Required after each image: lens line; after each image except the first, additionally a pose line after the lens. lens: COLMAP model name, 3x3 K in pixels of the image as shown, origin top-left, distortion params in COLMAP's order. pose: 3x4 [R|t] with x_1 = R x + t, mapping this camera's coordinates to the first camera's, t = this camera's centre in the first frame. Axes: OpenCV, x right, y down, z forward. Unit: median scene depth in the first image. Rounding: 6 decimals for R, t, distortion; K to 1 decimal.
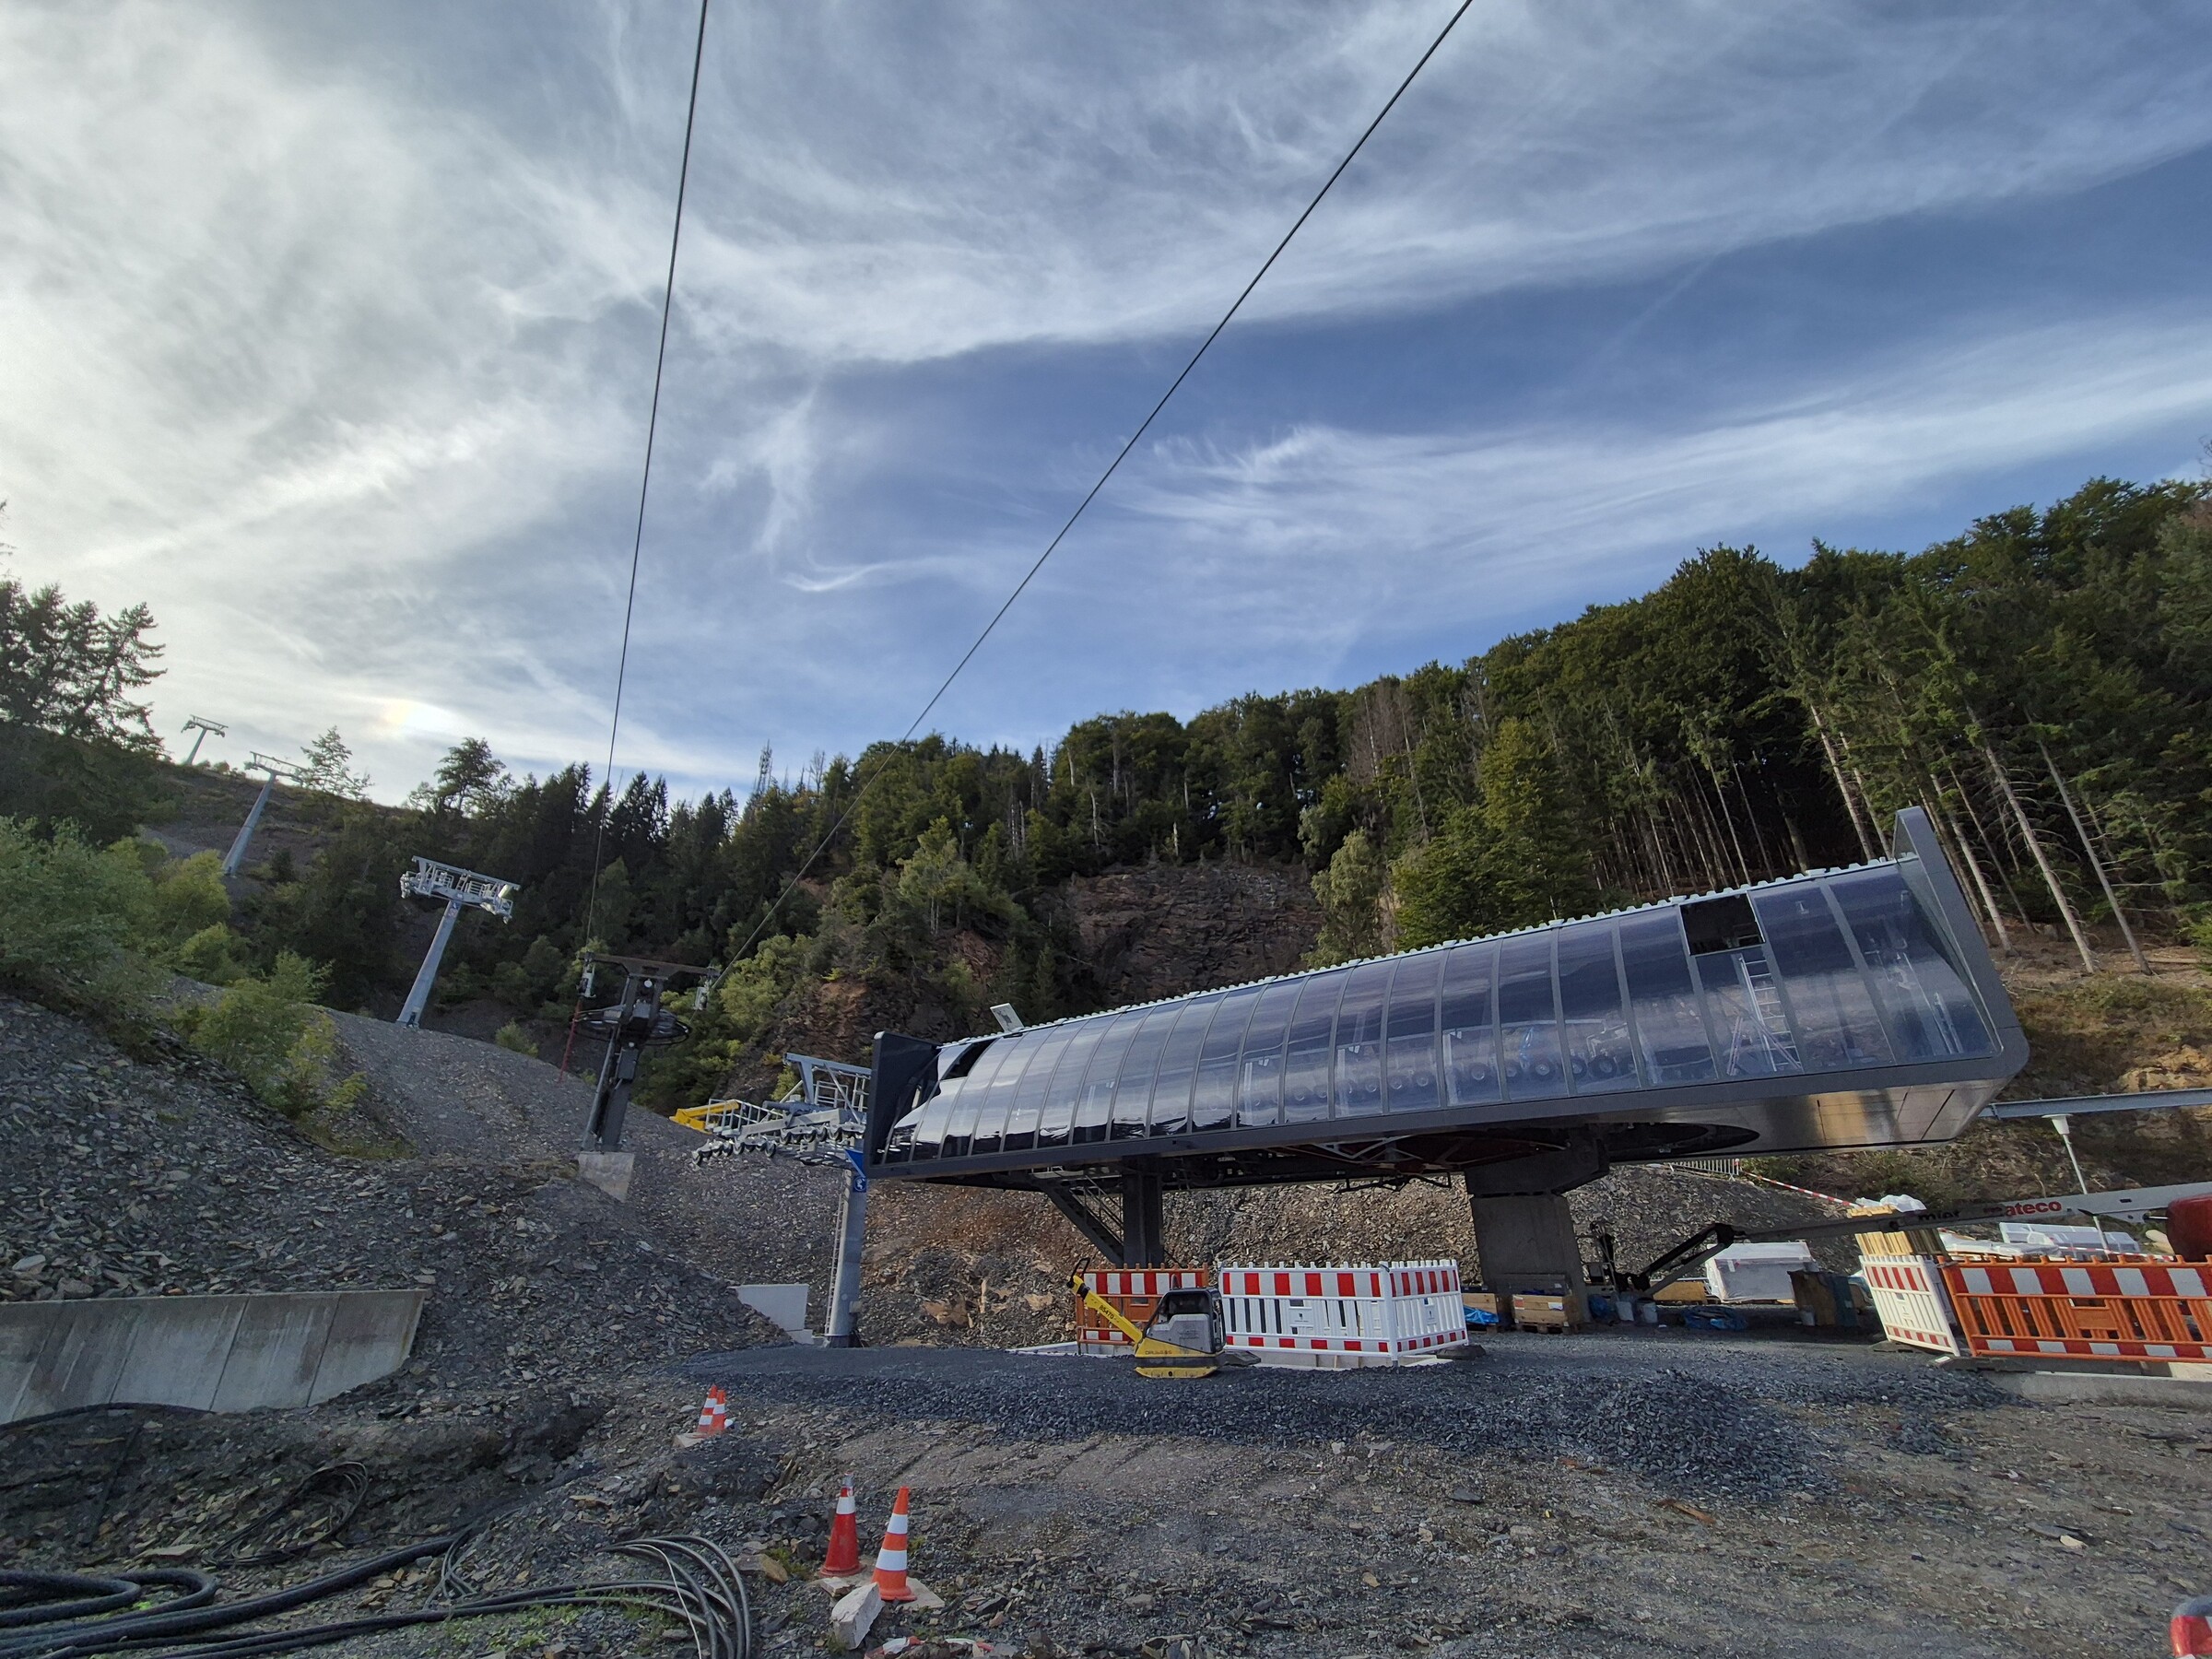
lens RADIAL K [[898.0, 0, 1105.1], [0, 898.0, 841.0], [0, 0, 1]] dist [0.001002, -0.000253]
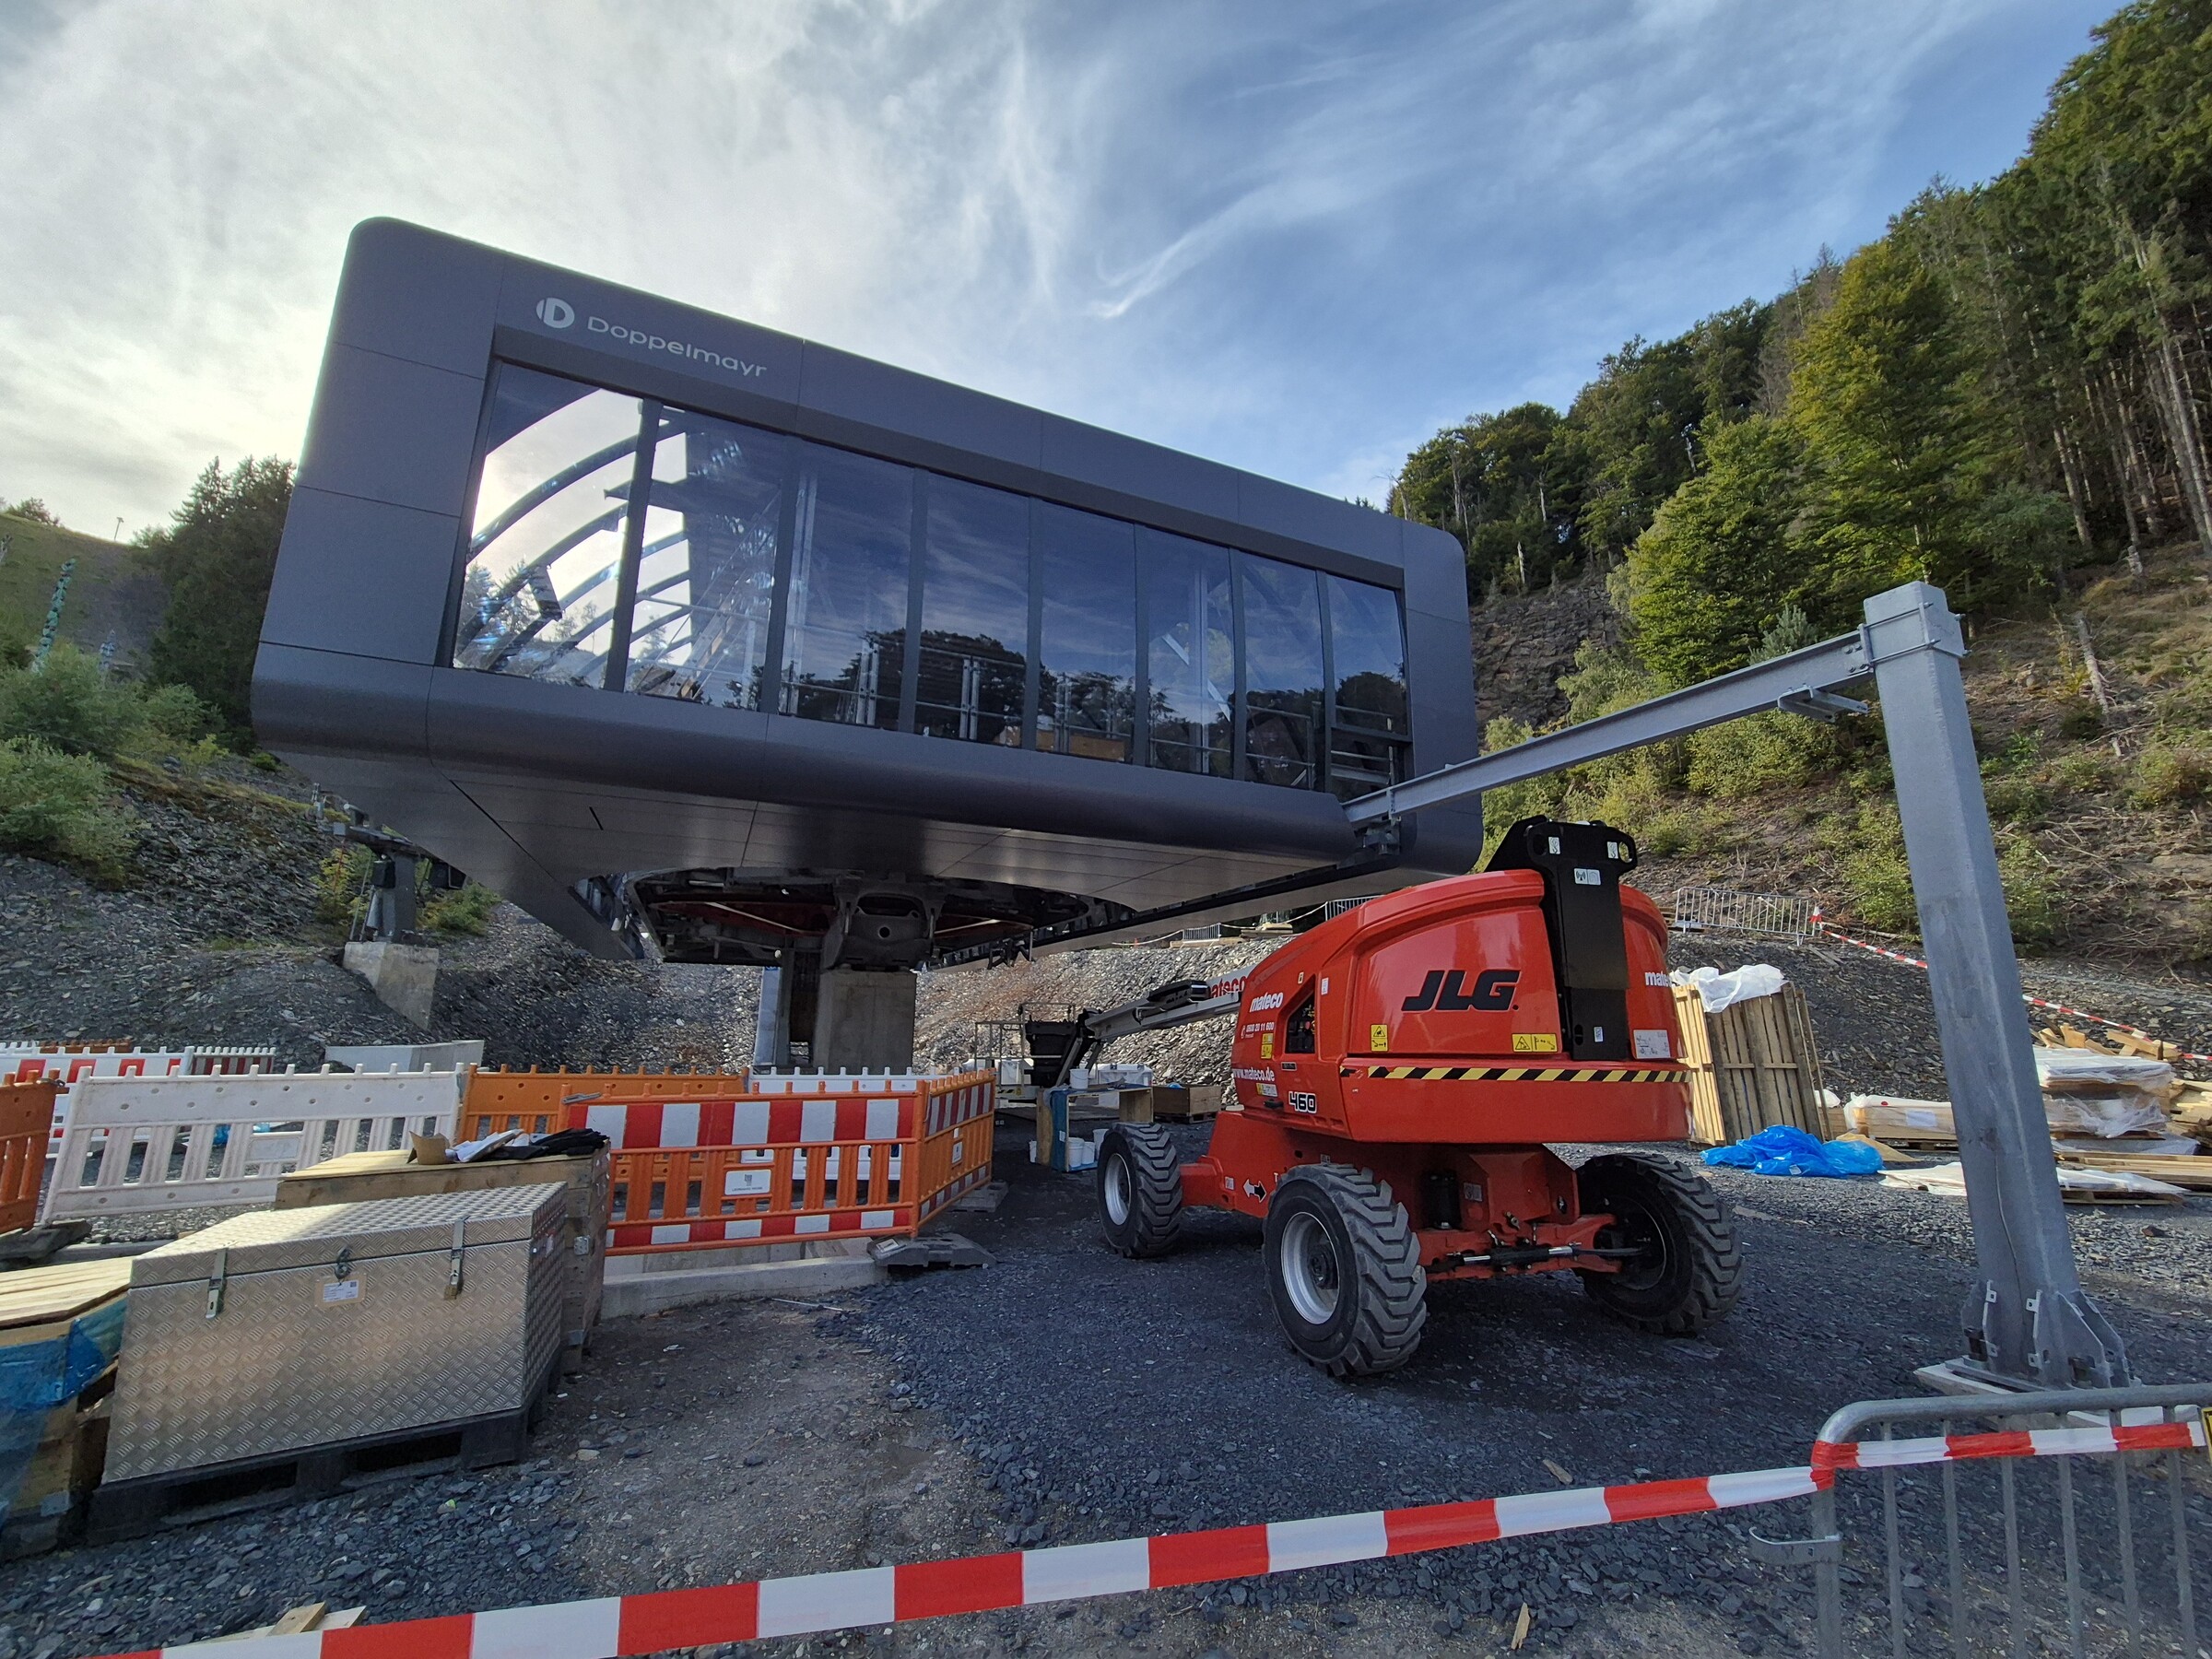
lens RADIAL K [[893.6, 0, 1108.9], [0, 893.6, 840.6], [0, 0, 1]] dist [0.001826, -0.000109]
pose [[0.864933, -0.072842, -0.496572, 0.563429], [0.185041, 0.965993, 0.180605, 0.102102], [0.466530, -0.248098, 0.848998, 0.254656]]
